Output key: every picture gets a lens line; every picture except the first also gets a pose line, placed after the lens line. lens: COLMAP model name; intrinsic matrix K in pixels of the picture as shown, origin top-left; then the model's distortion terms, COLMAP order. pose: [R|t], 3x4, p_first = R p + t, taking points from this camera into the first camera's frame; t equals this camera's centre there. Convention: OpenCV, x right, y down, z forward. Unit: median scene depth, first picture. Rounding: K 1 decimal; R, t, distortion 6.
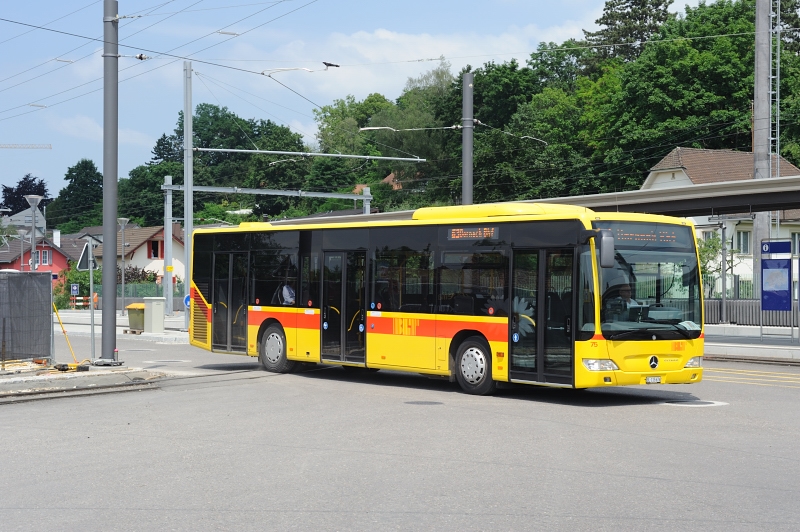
lens RADIAL K [[1480.5, 0, 400.0], [0, 1480.5, 266.0], [0, 0, 1]] dist [0.306721, 0.050557]
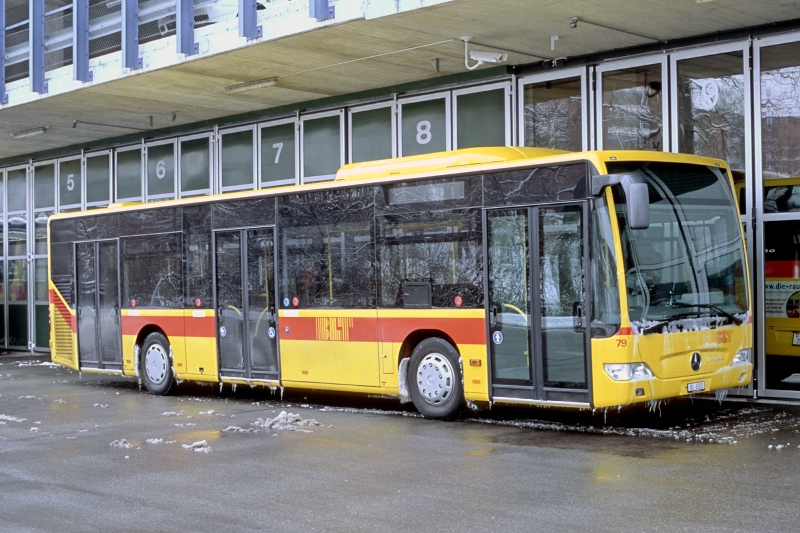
lens RADIAL K [[1336.8, 0, 400.0], [0, 1336.8, 266.5], [0, 0, 1]] dist [-0.064401, -0.000640]
pose [[0.995481, -0.050153, 0.080631, -0.015780], [0.049568, 0.998728, 0.009248, 0.006557], [-0.080992, -0.005209, 0.996701, 0.360214]]
